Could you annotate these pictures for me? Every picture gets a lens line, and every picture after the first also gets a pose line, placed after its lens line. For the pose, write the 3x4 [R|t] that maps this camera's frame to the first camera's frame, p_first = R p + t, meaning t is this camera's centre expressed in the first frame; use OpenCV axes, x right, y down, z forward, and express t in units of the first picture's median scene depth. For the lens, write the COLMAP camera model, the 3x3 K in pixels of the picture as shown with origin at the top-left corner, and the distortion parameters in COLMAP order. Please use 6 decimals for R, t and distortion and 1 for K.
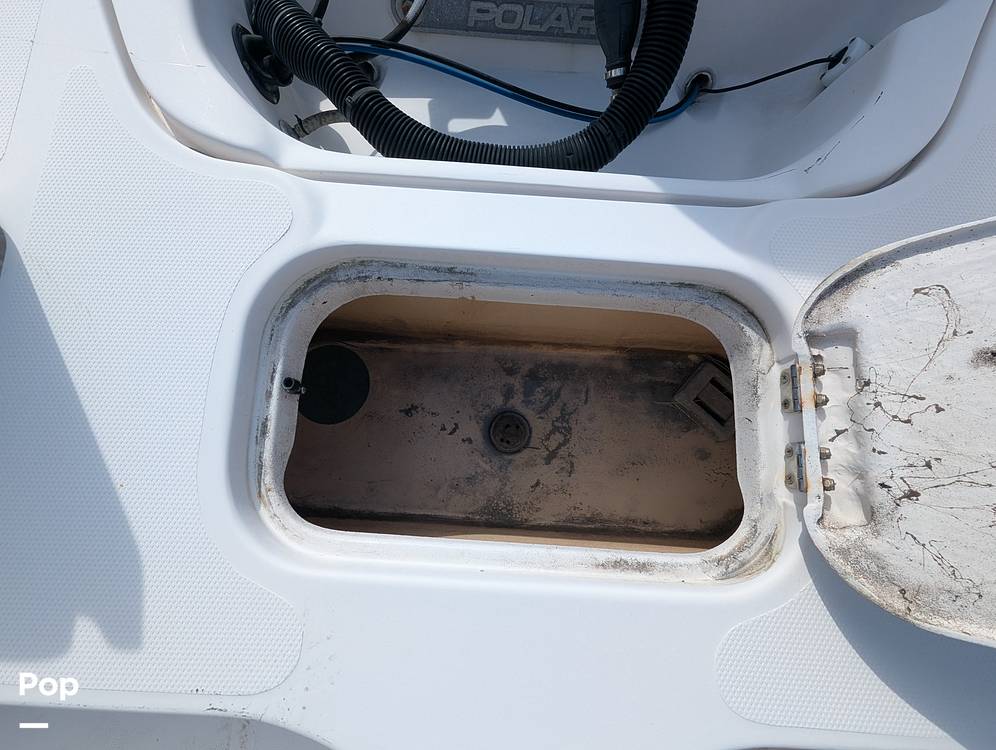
lens RADIAL K [[411.6, 0, 500.1], [0, 411.6, 374.2], [0, 0, 1]] dist [-0.001473, -0.000756]
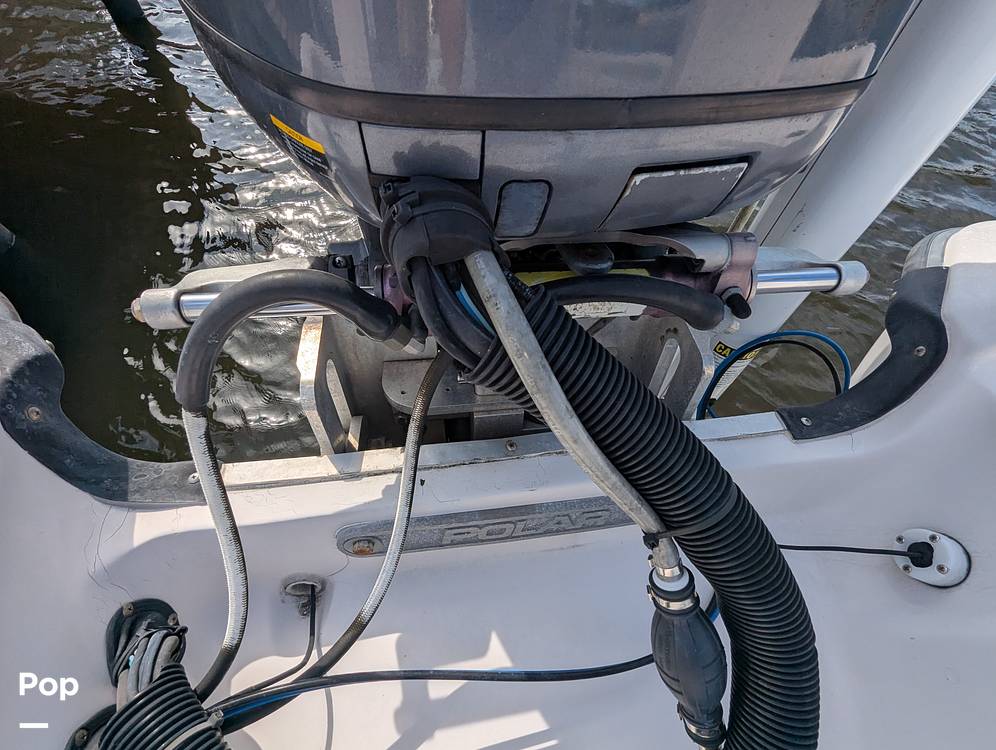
lens RADIAL K [[402.0, 0, 498.6], [0, 402.0, 378.2], [0, 0, 1]] dist [-0.001406, -0.000232]
pose [[0.983210, -0.133792, 0.124085, -0.024707], [0.169723, 0.920265, -0.352571, -0.765796], [-0.067020, 0.367712, 0.927522, 0.170915]]
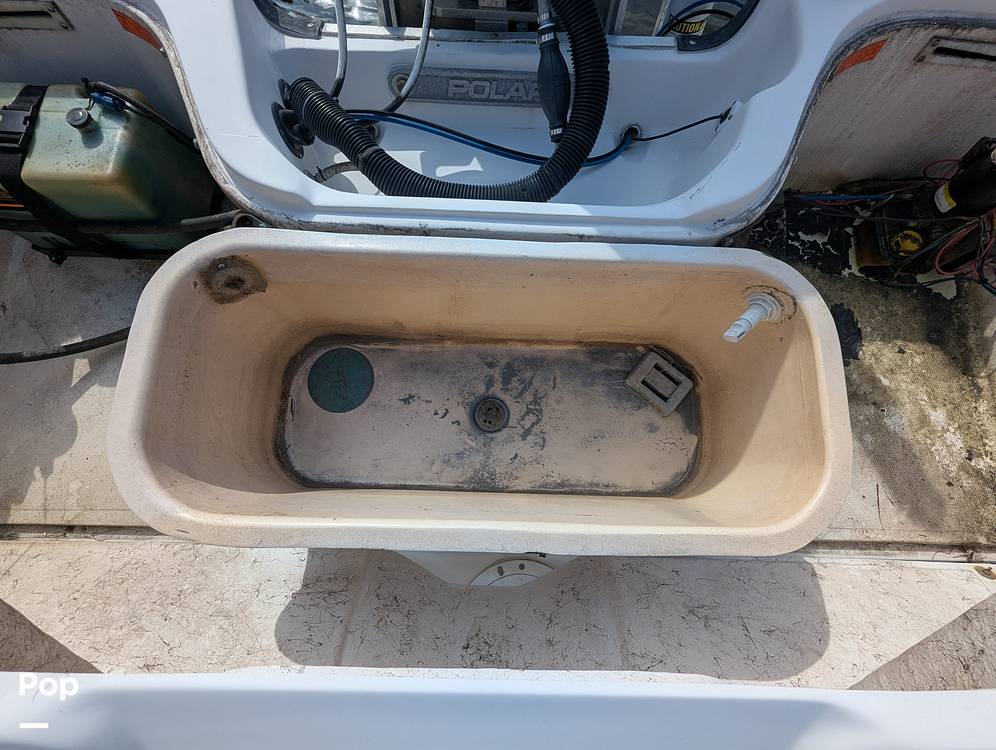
lens RADIAL K [[411.6, 0, 500.1], [0, 411.6, 374.2], [0, 0, 1]] dist [-0.001473, -0.000756]
pose [[0.999444, -0.030595, 0.013282, 0.037687], [0.031459, 0.997007, -0.070625, 0.112332], [-0.011081, 0.071004, 0.997414, -0.213303]]
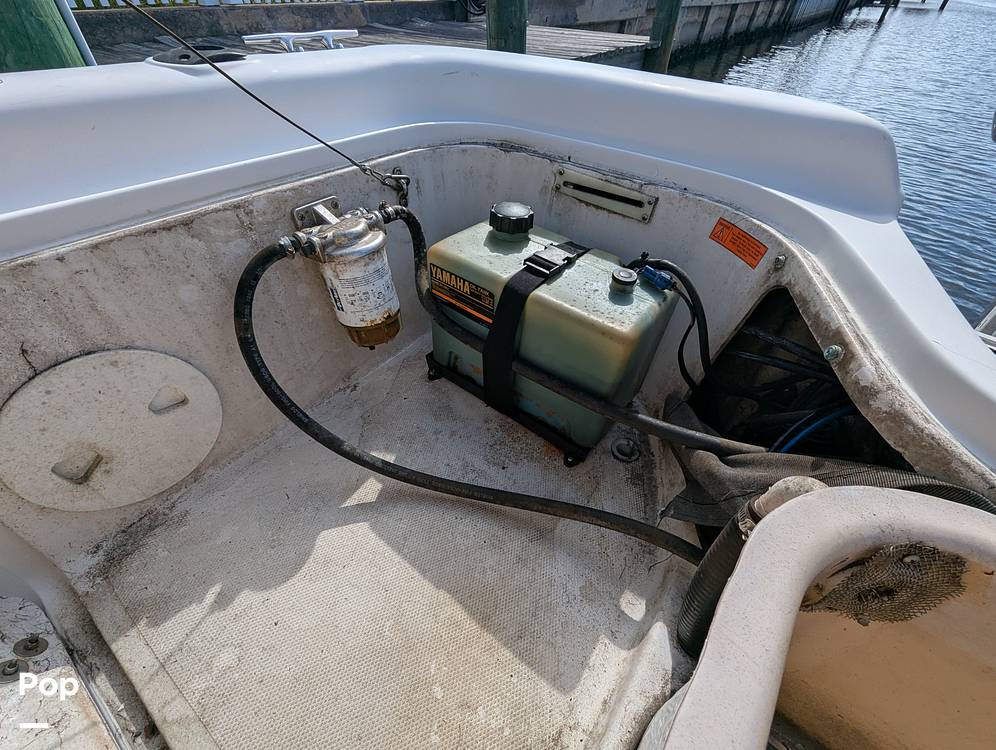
lens RADIAL K [[404.2, 0, 509.8], [0, 404.2, 394.6], [0, 0, 1]] dist [0.000163, 0.000047]
pose [[0.829594, 0.419263, -0.368771, -0.741583], [-0.556889, 0.669298, -0.491849, 0.087319], [0.040603, 0.613399, 0.788729, 0.234960]]
